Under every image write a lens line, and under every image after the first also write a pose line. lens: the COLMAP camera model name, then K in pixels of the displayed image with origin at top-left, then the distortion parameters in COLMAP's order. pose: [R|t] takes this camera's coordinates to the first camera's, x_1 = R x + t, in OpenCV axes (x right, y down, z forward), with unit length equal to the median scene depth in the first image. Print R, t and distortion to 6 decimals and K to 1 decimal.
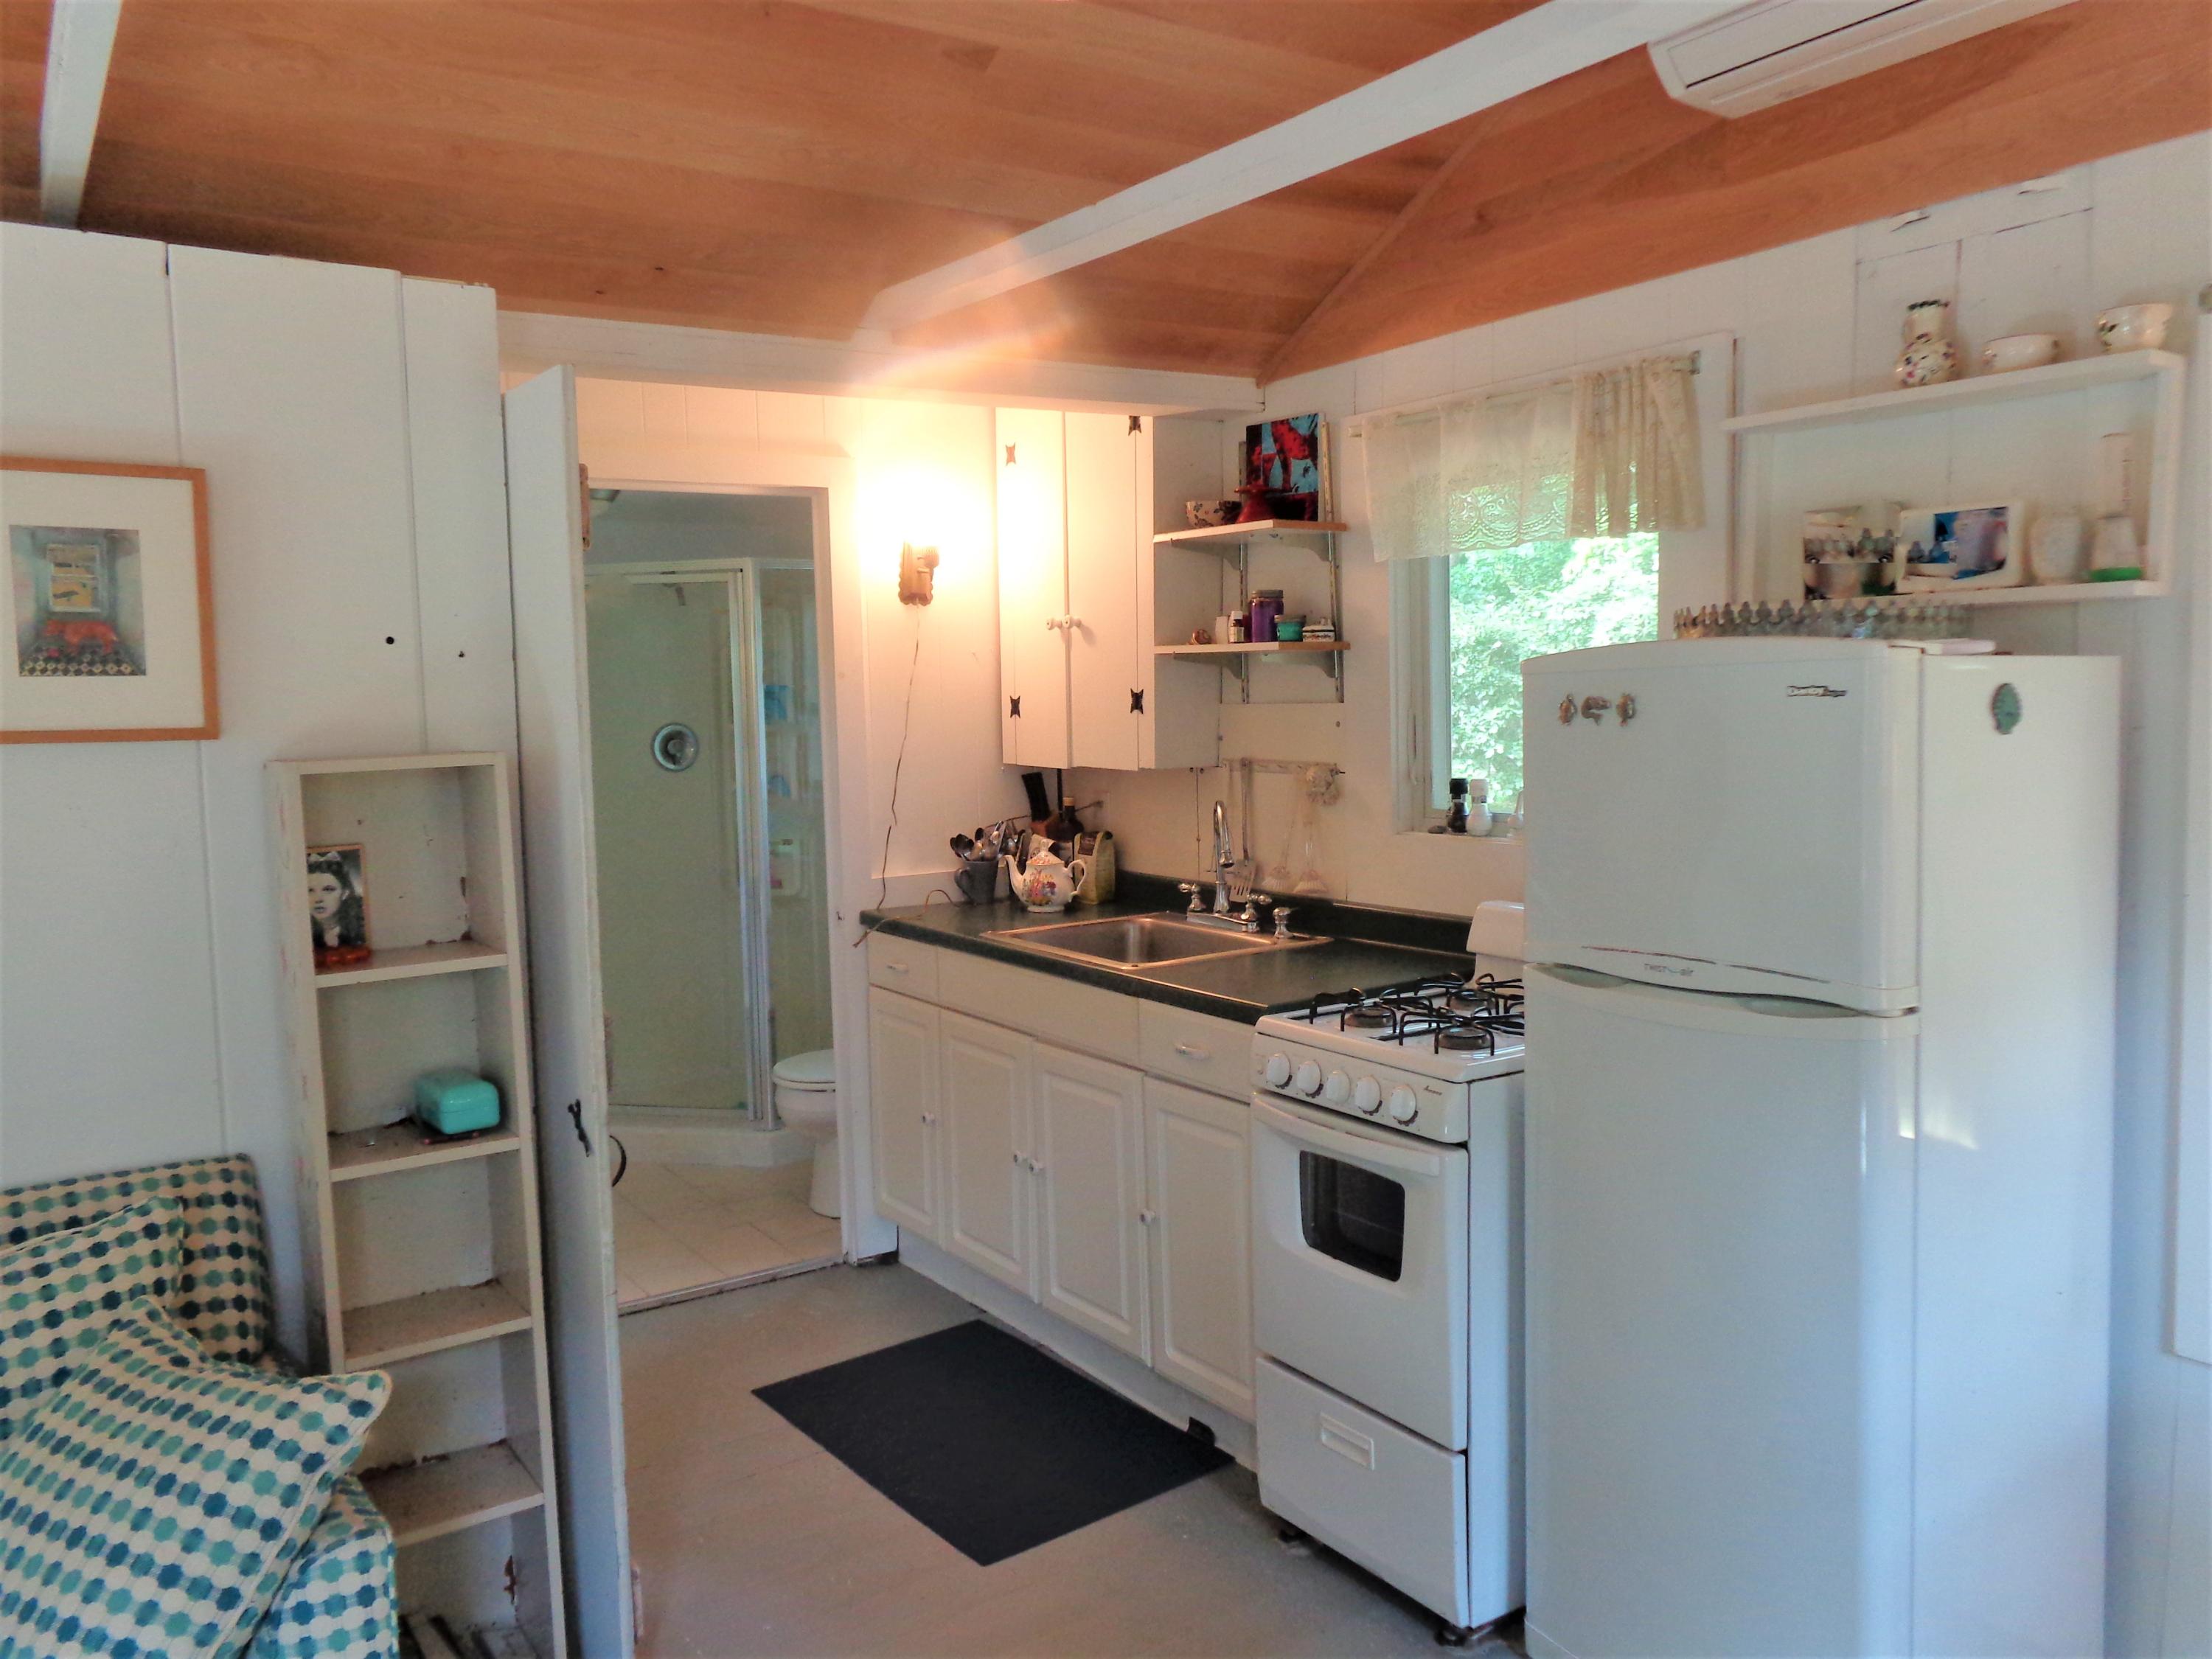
lens RADIAL K [[1656.6, 0, 1112.0], [0, 1656.6, 833.3], [0, 0, 1]] dist [-0.004300, 0.008692]
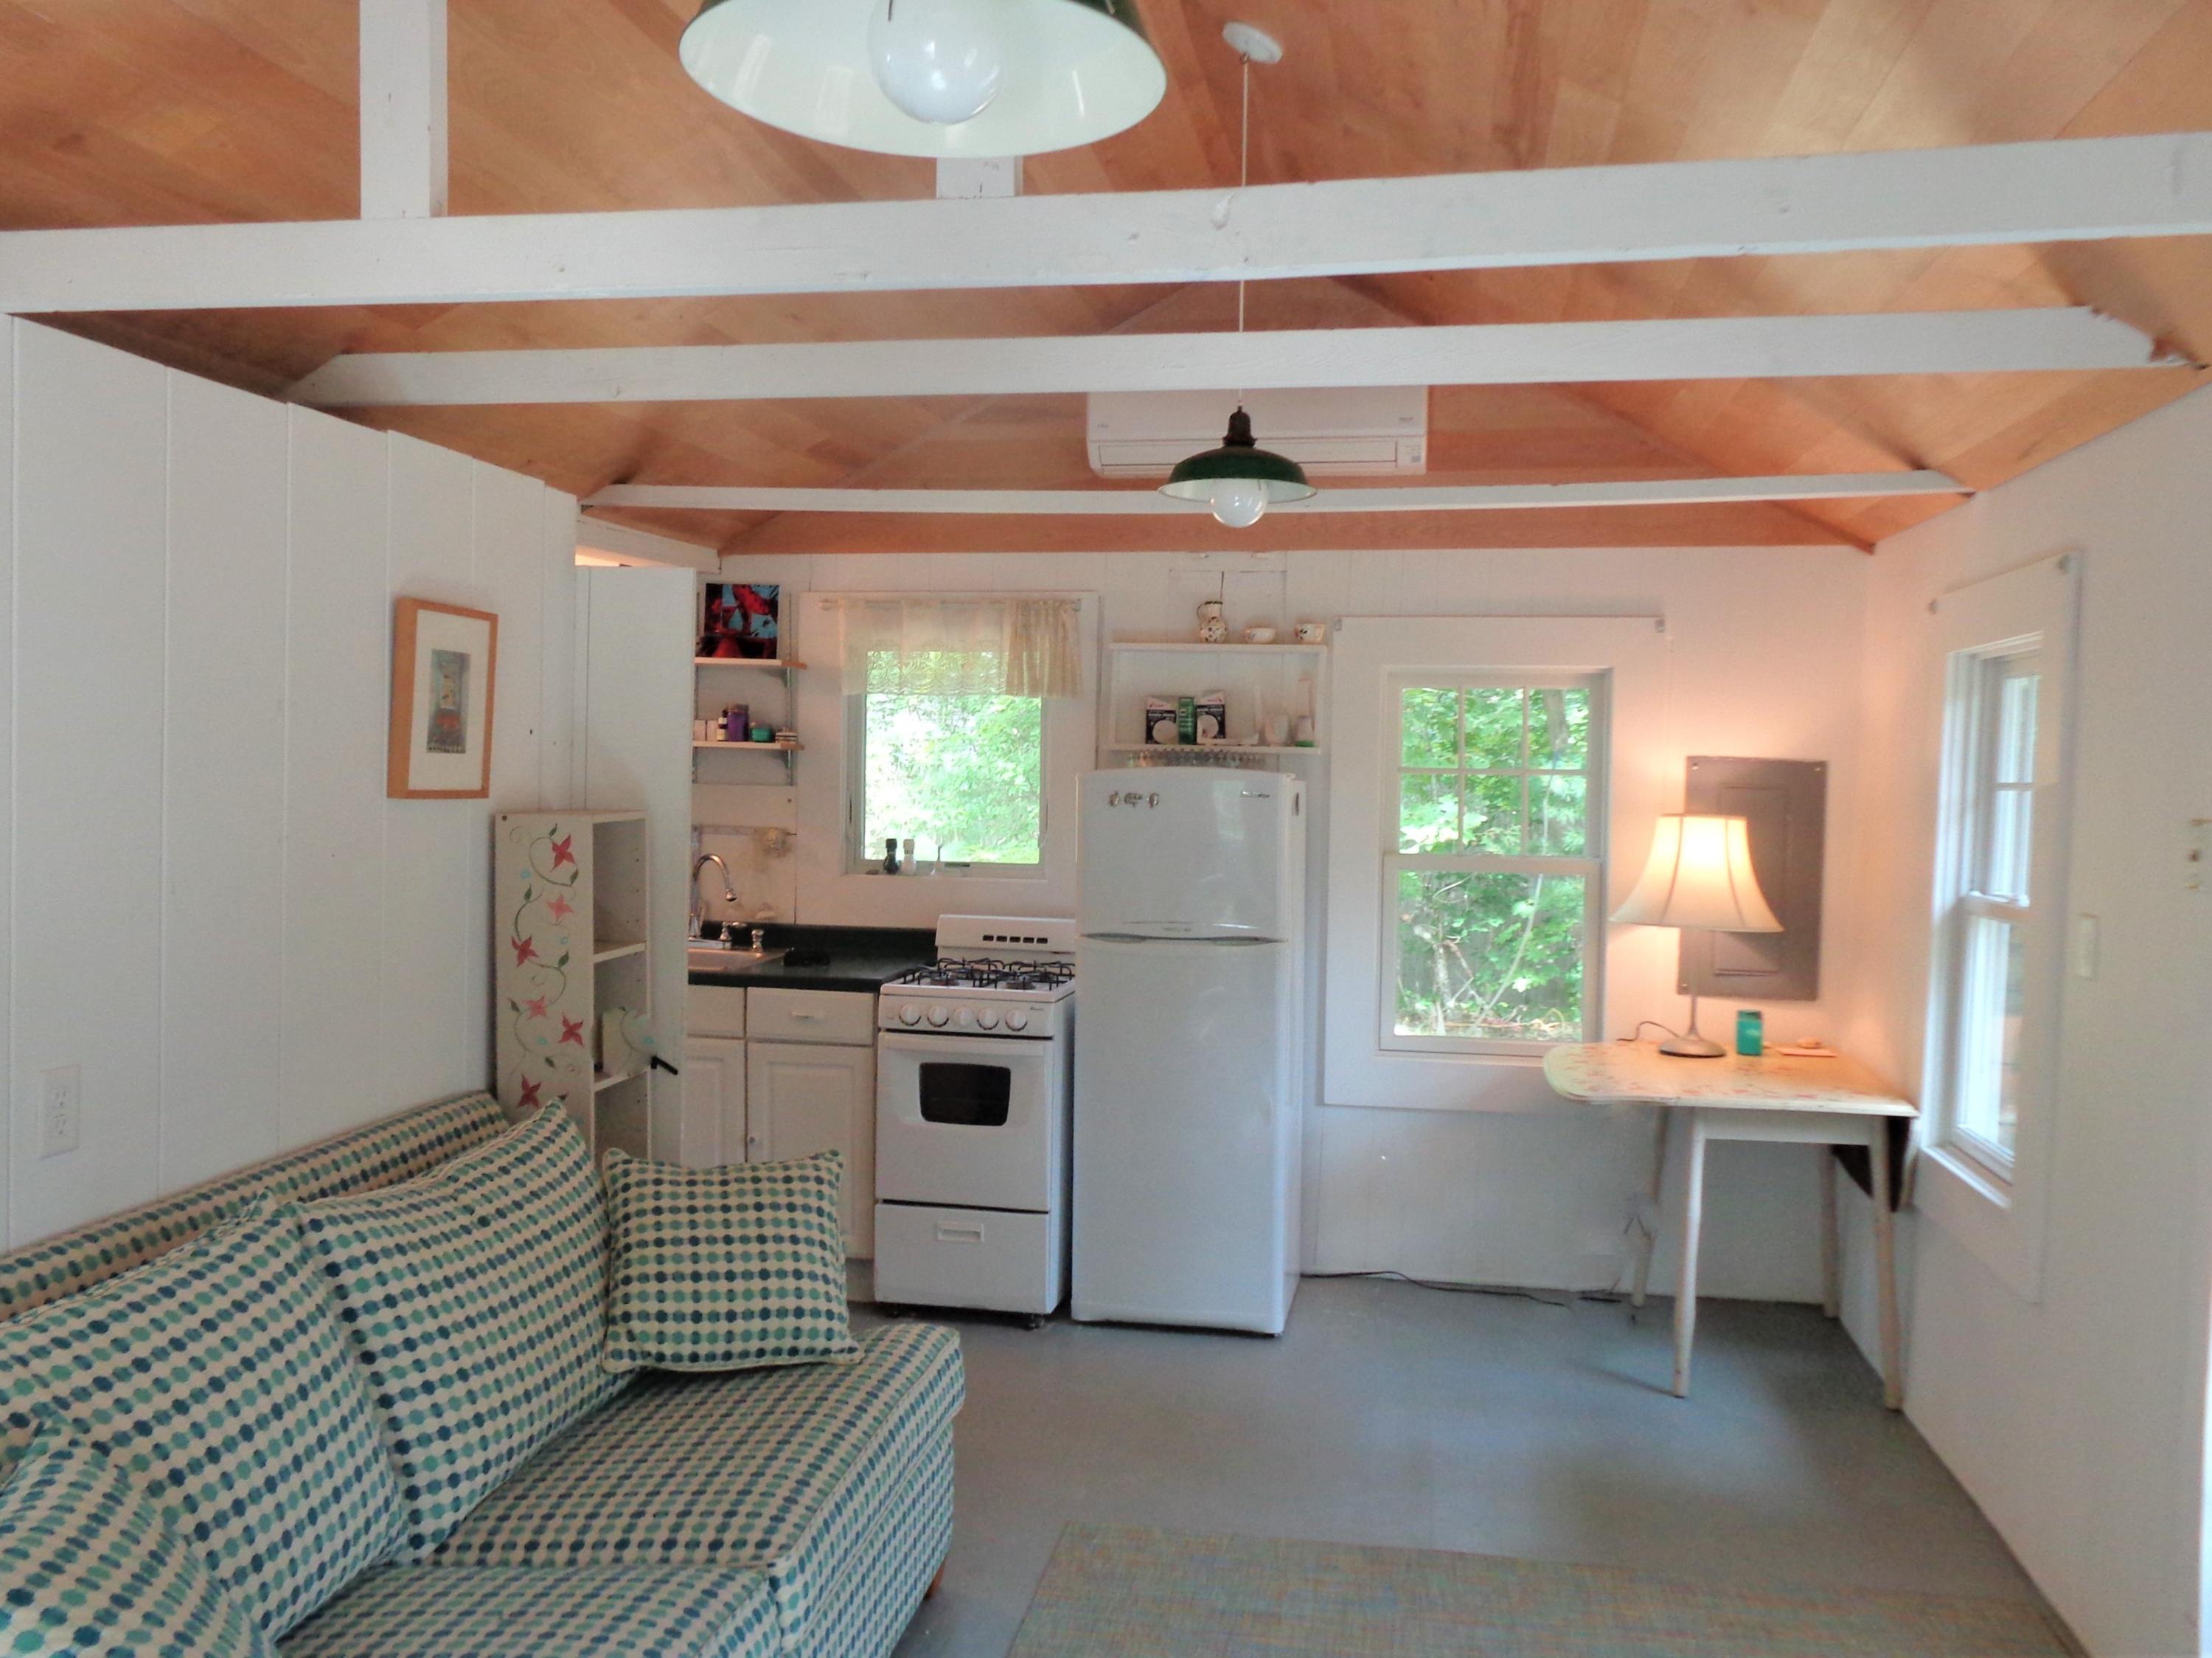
lens RADIAL K [[1809.7, 0, 1117.5], [0, 1809.7, 834.3], [0, 0, 1]] dist [-0.009112, 0.009634]
pose [[0.702815, 0.009573, 0.711308, -0.847104], [0.023802, 0.999033, -0.036964, 0.030302], [-0.710974, 0.042909, 0.701908, -0.329122]]
